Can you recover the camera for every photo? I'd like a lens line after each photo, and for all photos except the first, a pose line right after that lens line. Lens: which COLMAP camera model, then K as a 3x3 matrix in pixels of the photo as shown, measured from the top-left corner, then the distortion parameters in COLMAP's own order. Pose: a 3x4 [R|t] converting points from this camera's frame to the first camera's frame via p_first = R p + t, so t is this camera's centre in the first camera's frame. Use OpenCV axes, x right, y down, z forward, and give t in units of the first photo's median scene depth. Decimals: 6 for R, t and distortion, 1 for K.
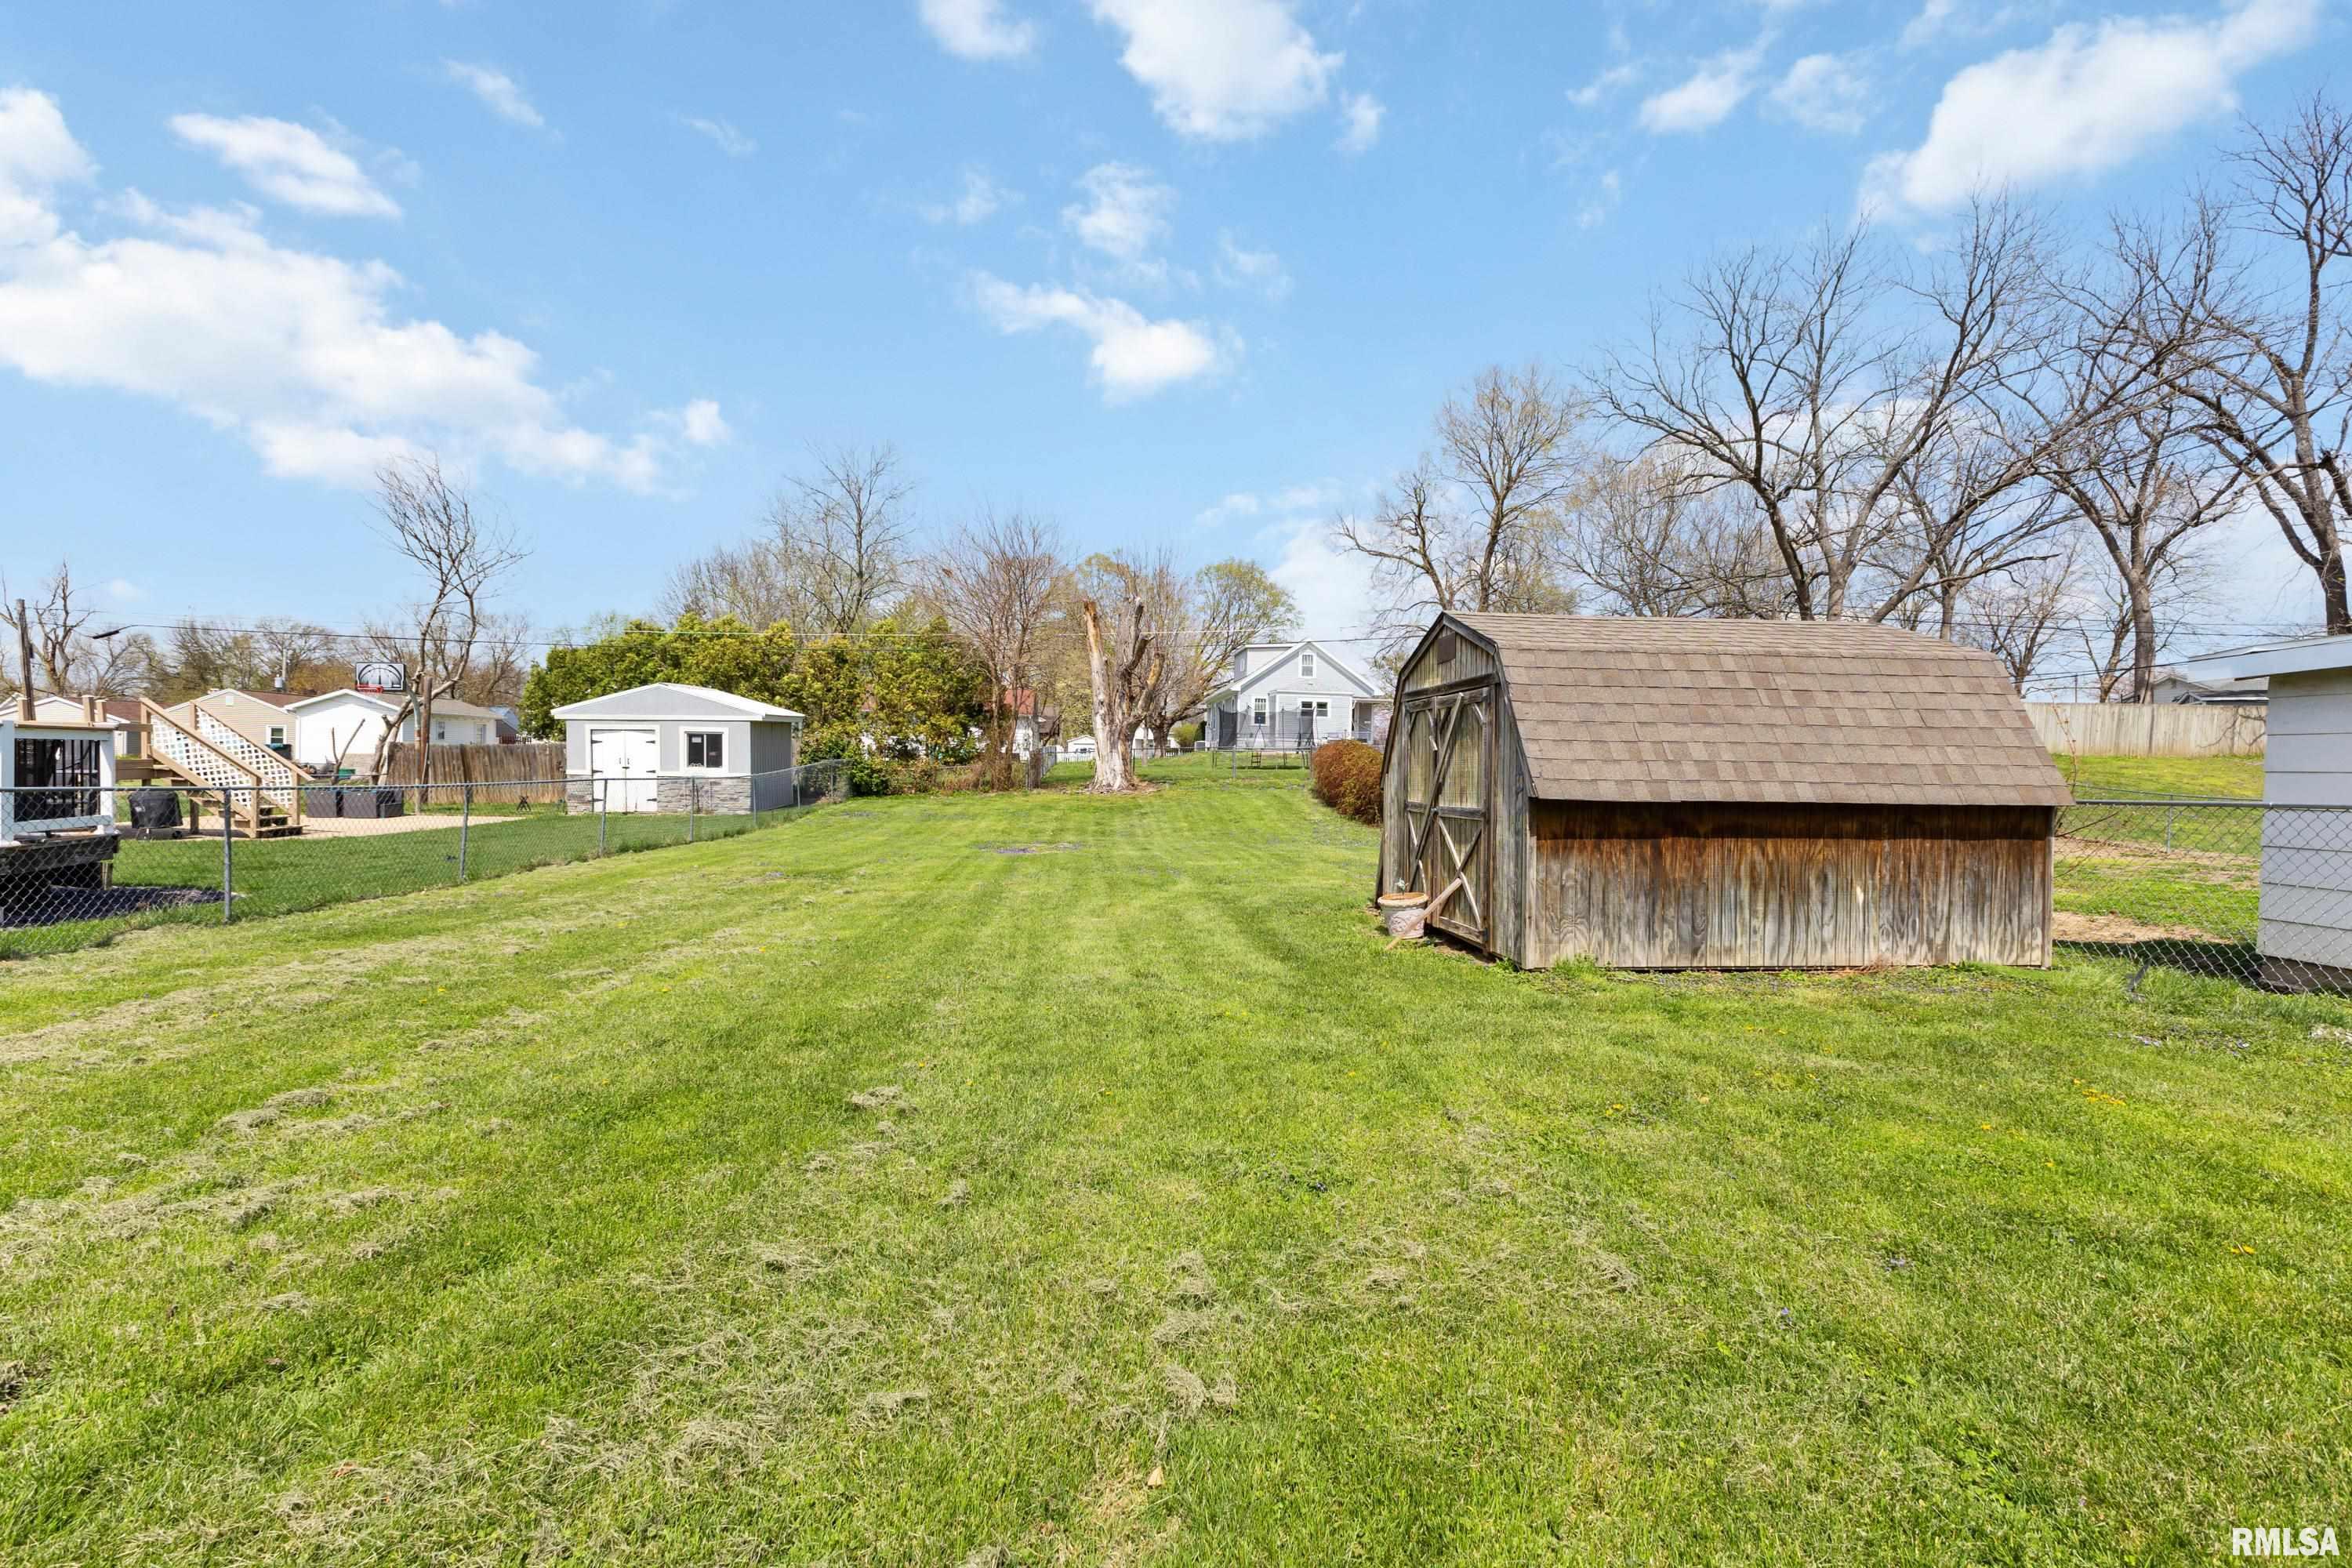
lens RADIAL K [[994.3, 0, 1176.0], [0, 994.3, 784.0], [0, 0, 1]] dist [0.002061, 0.000507]
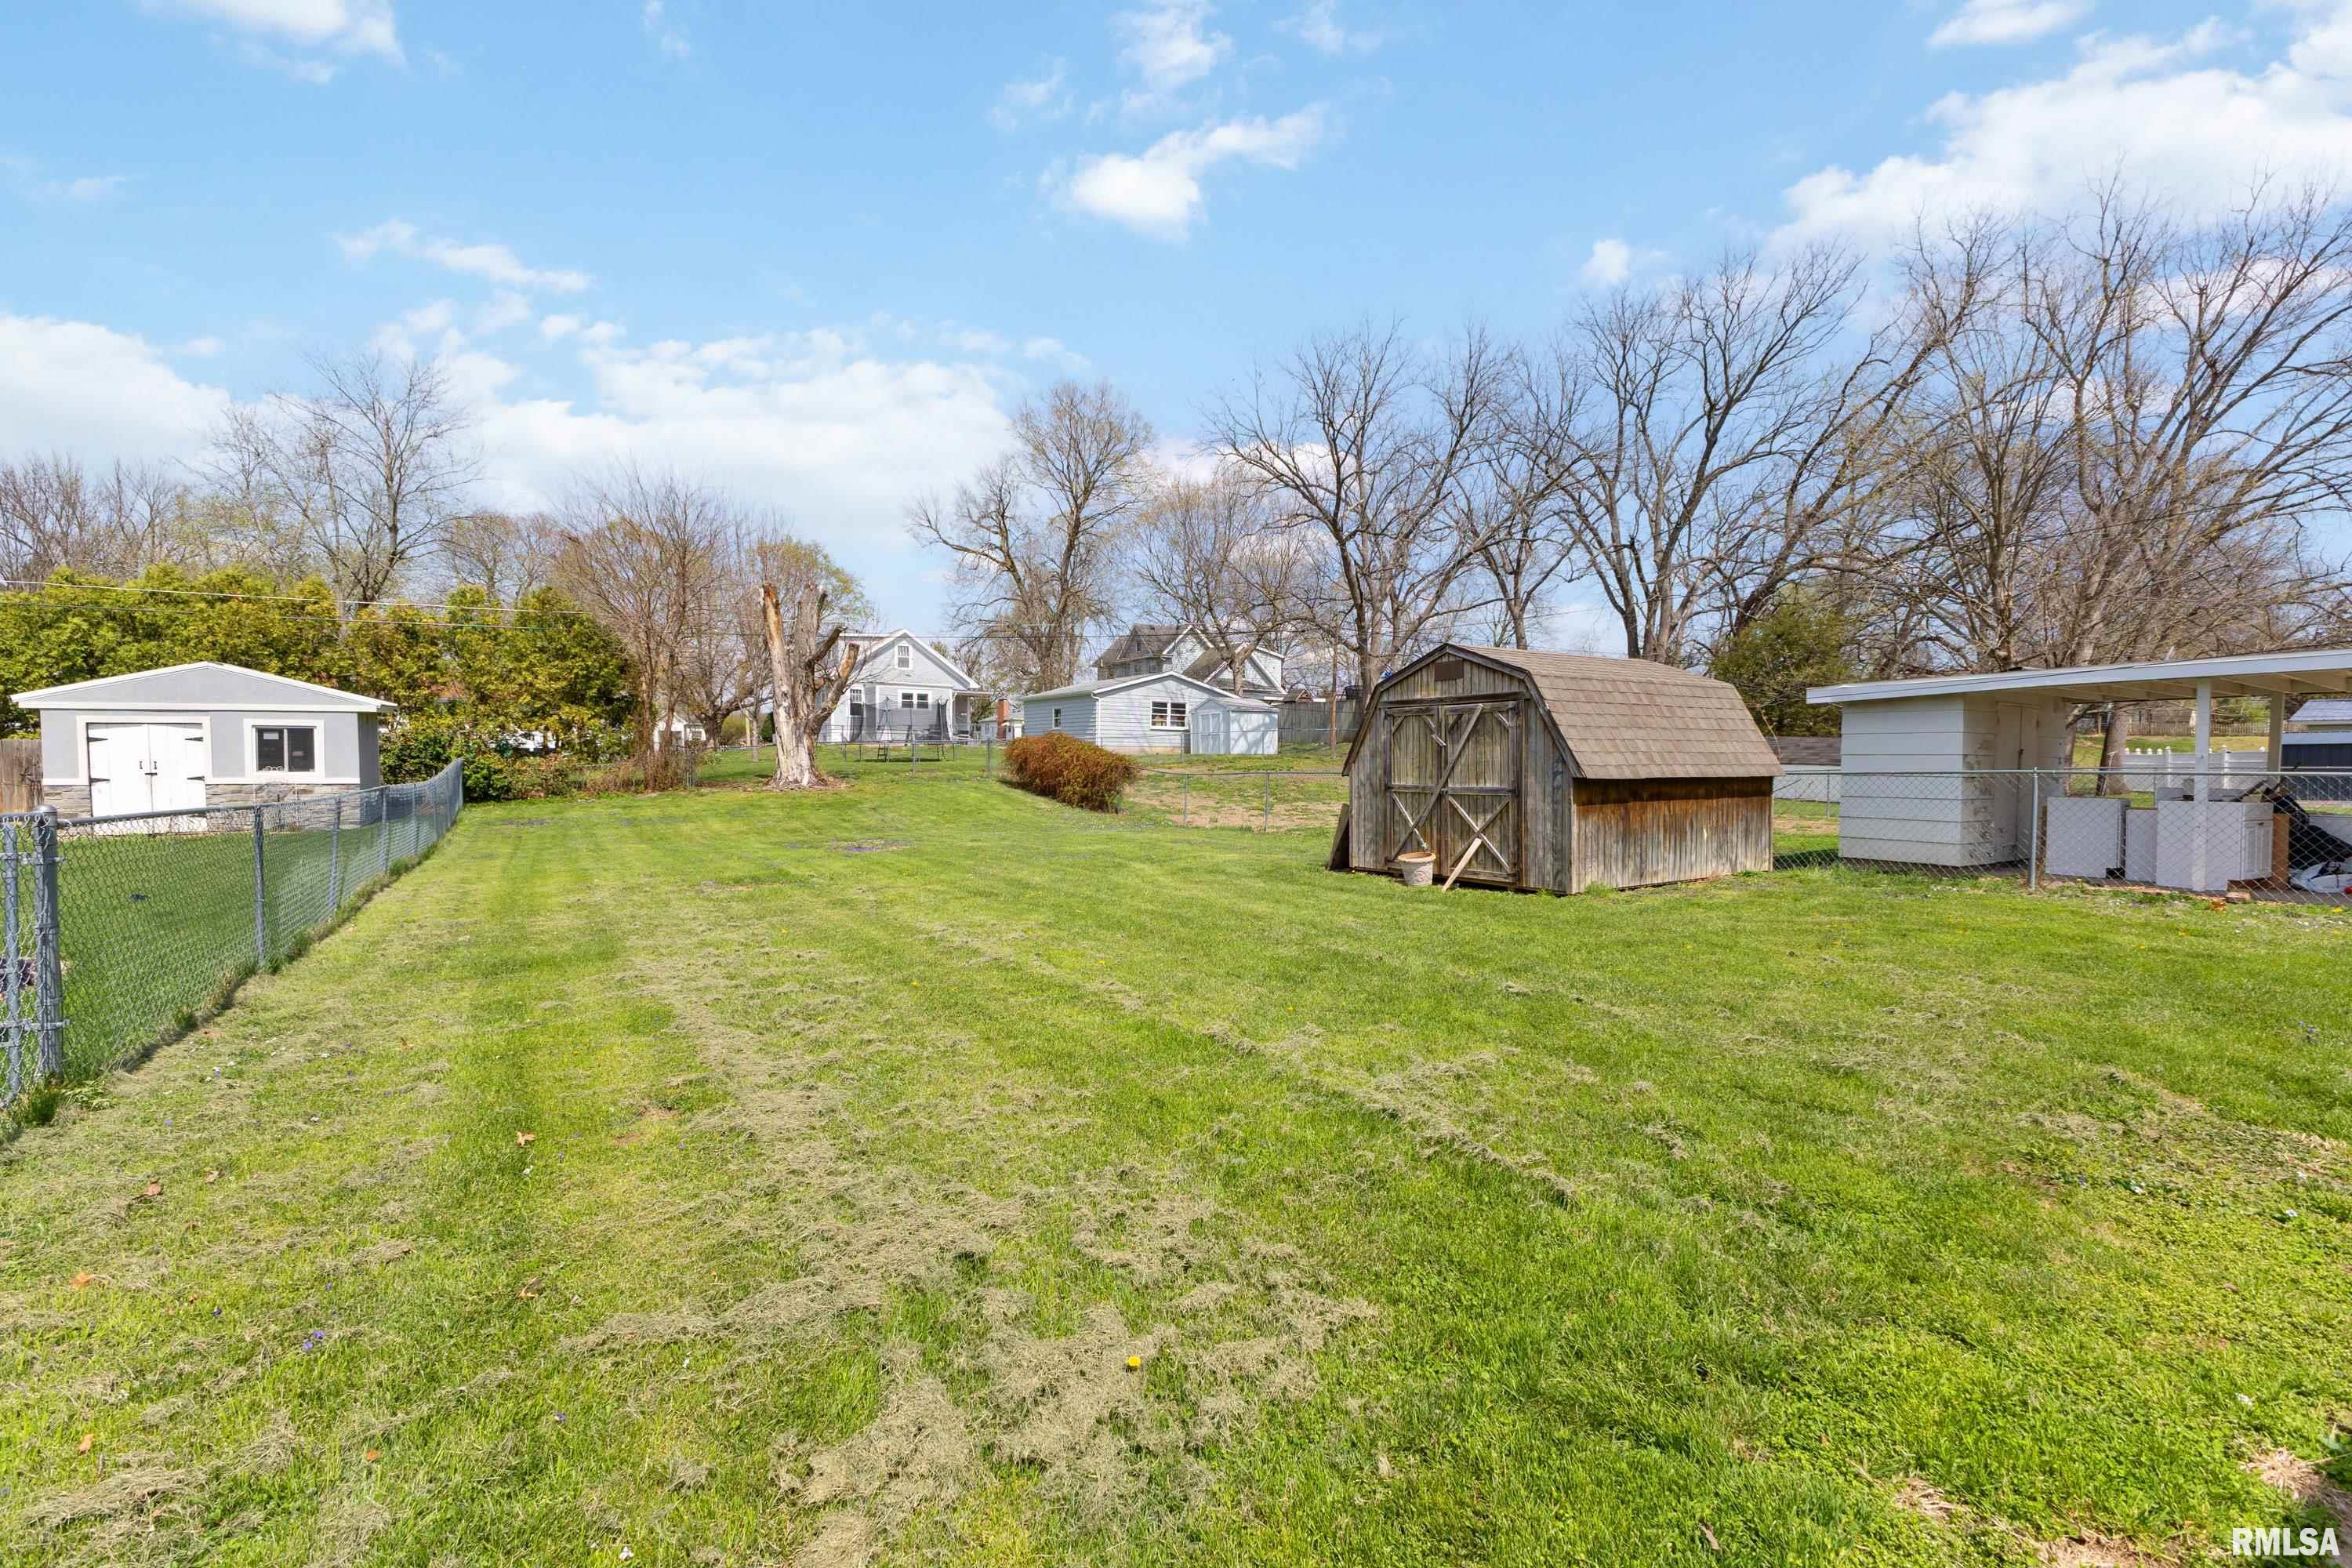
lens RADIAL K [[994.3, 0, 1176.0], [0, 994.3, 784.0], [0, 0, 1]] dist [0.002061, 0.000507]
pose [[0.888766, -0.026223, 0.457610, -0.178614], [0.021852, 0.999651, 0.014844, -0.002603], [-0.457840, -0.003193, 0.889029, -0.009401]]
